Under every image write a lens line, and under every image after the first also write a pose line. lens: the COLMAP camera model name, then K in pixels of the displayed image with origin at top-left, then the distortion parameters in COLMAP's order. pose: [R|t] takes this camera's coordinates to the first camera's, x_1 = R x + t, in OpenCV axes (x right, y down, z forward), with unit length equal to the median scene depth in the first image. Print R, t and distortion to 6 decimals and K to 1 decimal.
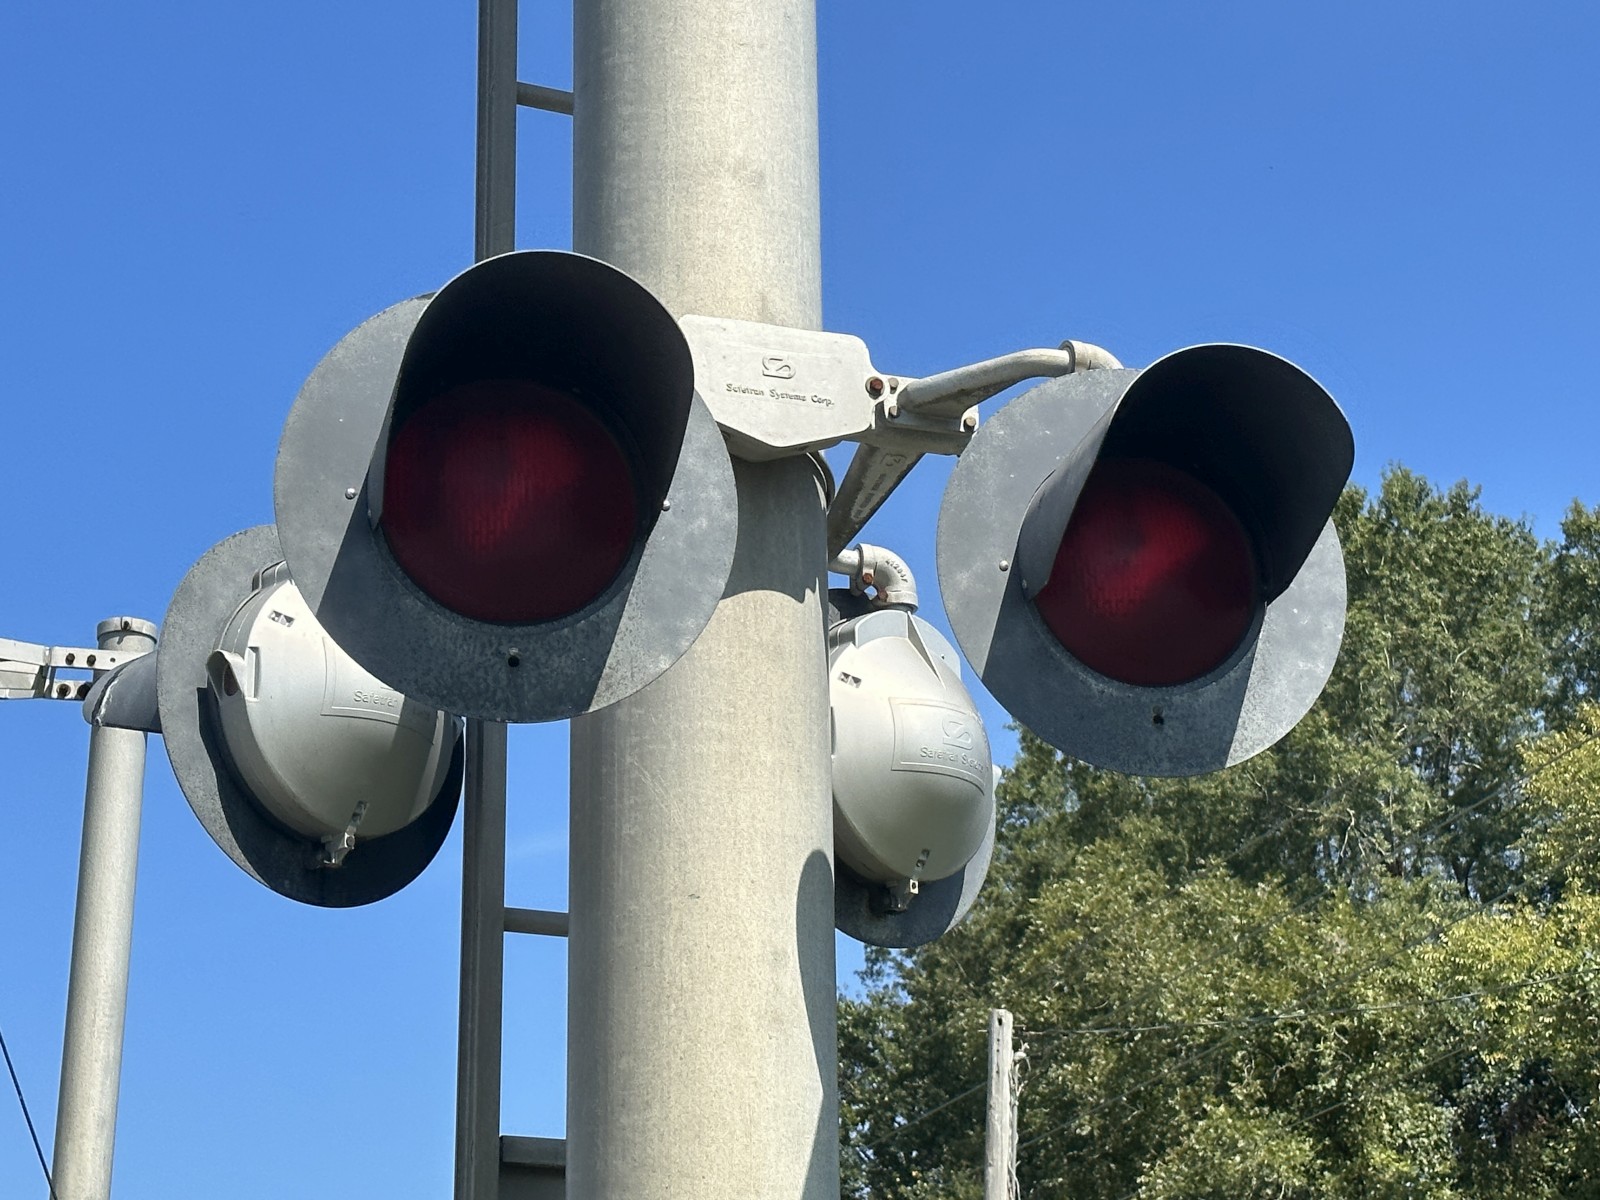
lens RADIAL K [[3317.5, 0, 800.0], [0, 3317.5, 600.0], [0, 0, 1]] dist [0.132996, -0.178184]
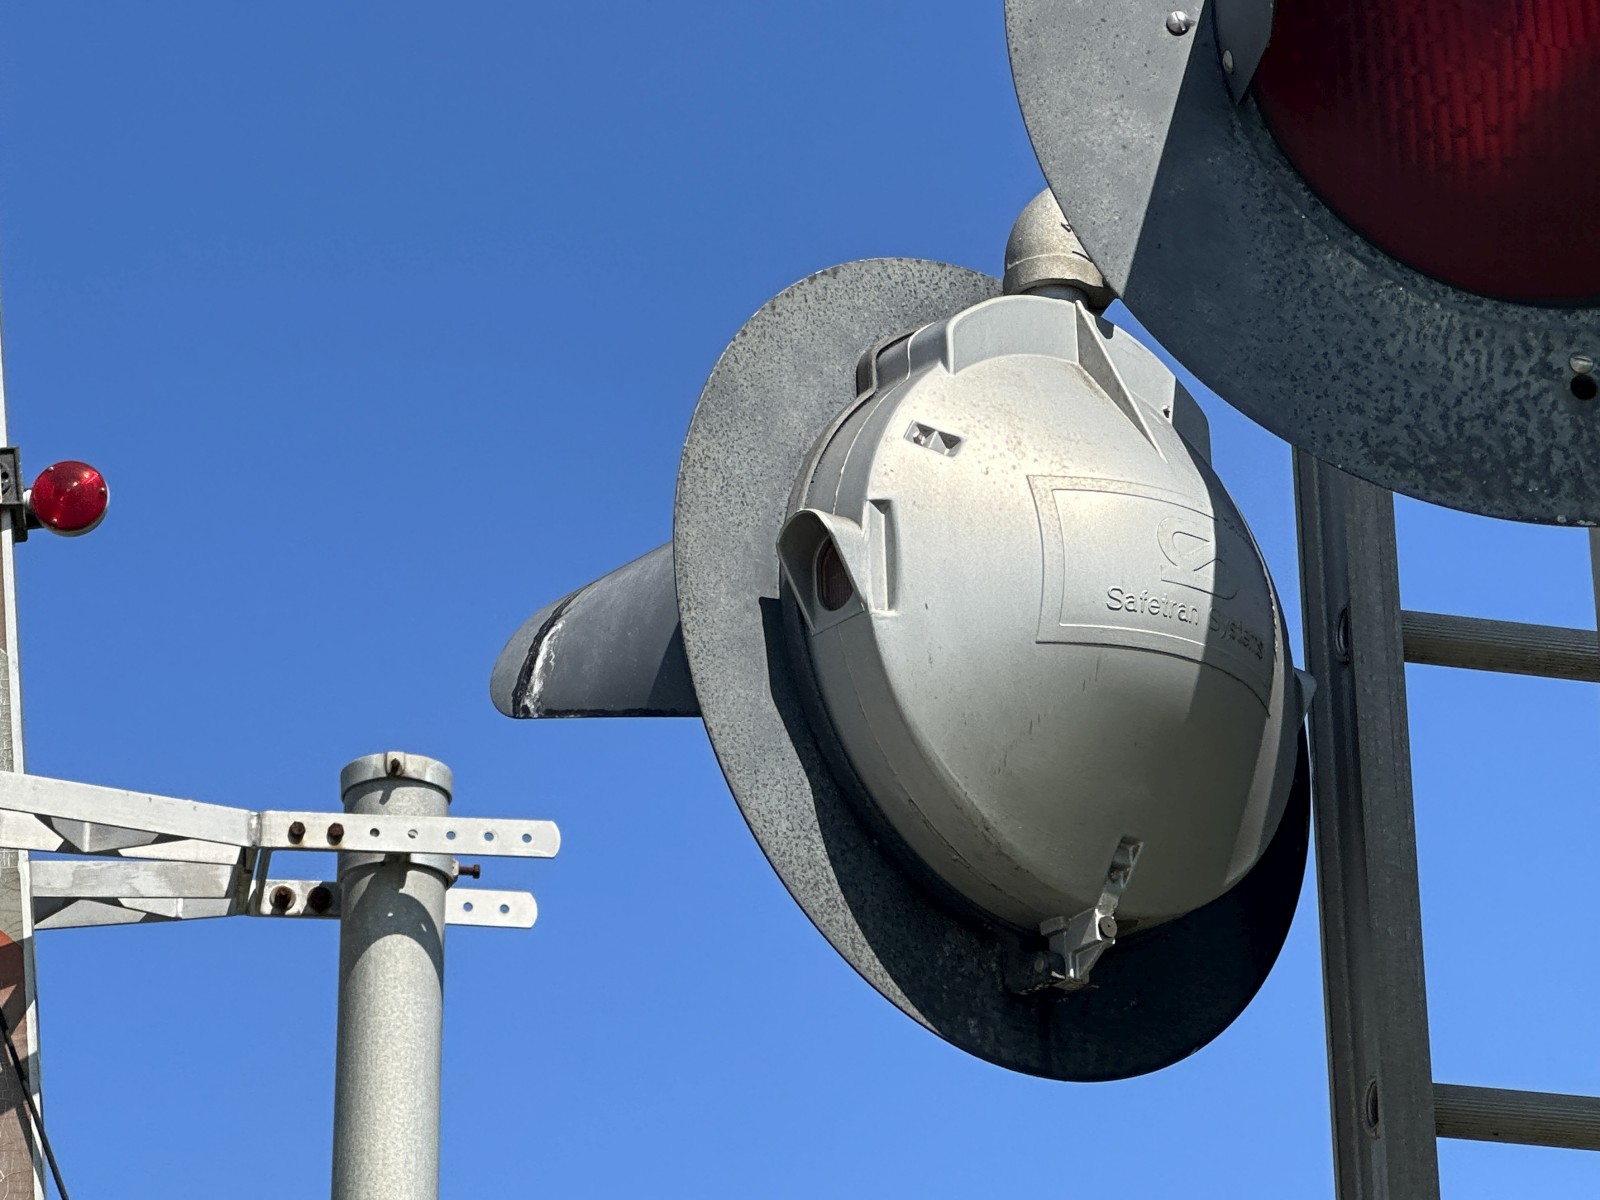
lens RADIAL K [[6326.9, 0, 800.0], [0, 6326.9, 600.0], [0, 0, 1]] dist [-0.532638, 3.713290]
pose [[0.990853, -0.044962, -0.127236, -0.065810], [0.042075, 0.998794, -0.025289, 0.048141], [0.128219, 0.019705, 0.991550, 0.149021]]
